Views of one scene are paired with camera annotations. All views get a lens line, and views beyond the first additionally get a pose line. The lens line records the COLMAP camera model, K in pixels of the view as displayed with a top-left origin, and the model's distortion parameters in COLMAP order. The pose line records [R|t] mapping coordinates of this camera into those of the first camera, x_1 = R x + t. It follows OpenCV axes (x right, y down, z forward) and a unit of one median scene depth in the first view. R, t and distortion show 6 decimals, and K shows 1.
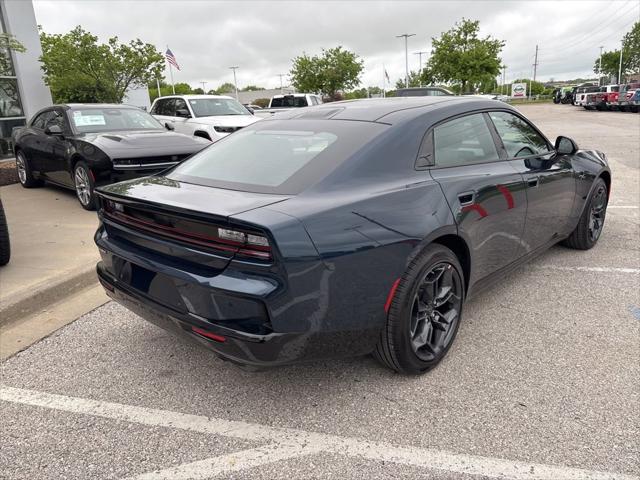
lens RADIAL K [[482.5, 0, 318.0], [0, 482.5, 240.1], [0, 0, 1]] dist [0.039258, -0.044794]
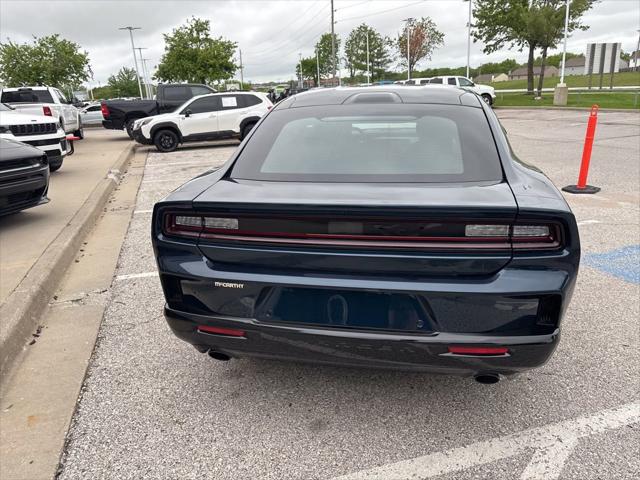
lens RADIAL K [[482.5, 0, 315.9], [0, 482.5, 240.4], [0, 0, 1]] dist [0.039258, -0.044794]
pose [[0.849476, -0.138992, 0.508991, -0.256176], [0.138052, 0.989623, 0.039840, -0.020302], [-0.509247, 0.036424, 0.859849, 0.120409]]
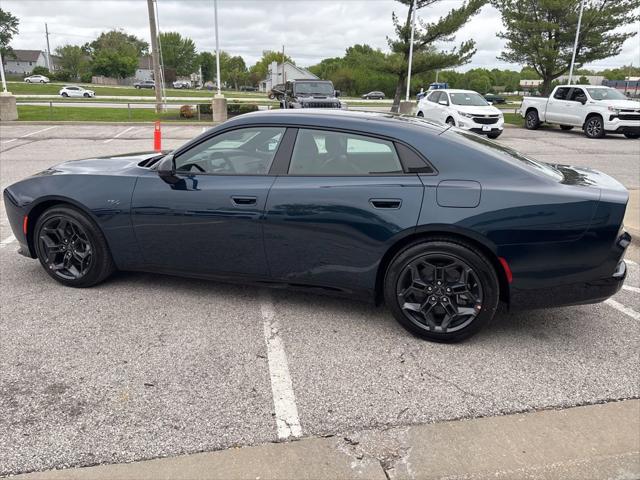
lens RADIAL K [[482.5, 0, 316.9], [0, 482.5, 242.3], [0, 0, 1]] dist [0.039258, -0.044794]
pose [[-0.425262, -0.229700, 0.875437, -0.432760], [0.245581, 0.901686, 0.355883, -0.213967], [-0.871116, 0.366334, -0.327042, 0.765762]]
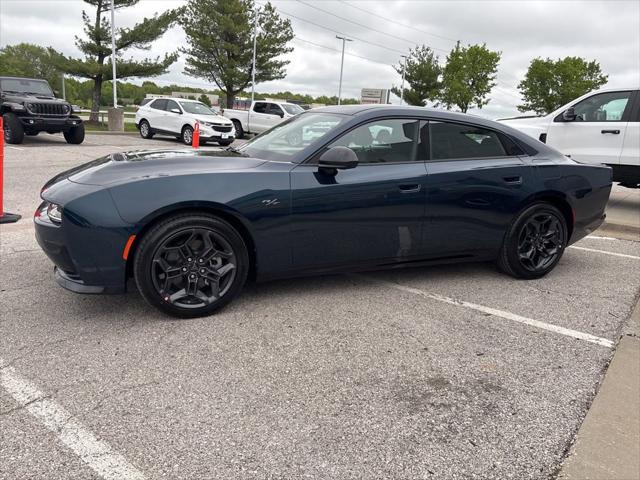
lens RADIAL K [[482.5, 0, 321.2], [0, 482.5, 236.9], [0, 0, 1]] dist [0.039258, -0.044794]
pose [[-0.914901, -0.101465, 0.390719, -0.102241], [0.093419, 0.888404, 0.449457, -0.289738], [-0.392720, 0.447709, -0.803323, 1.122848]]
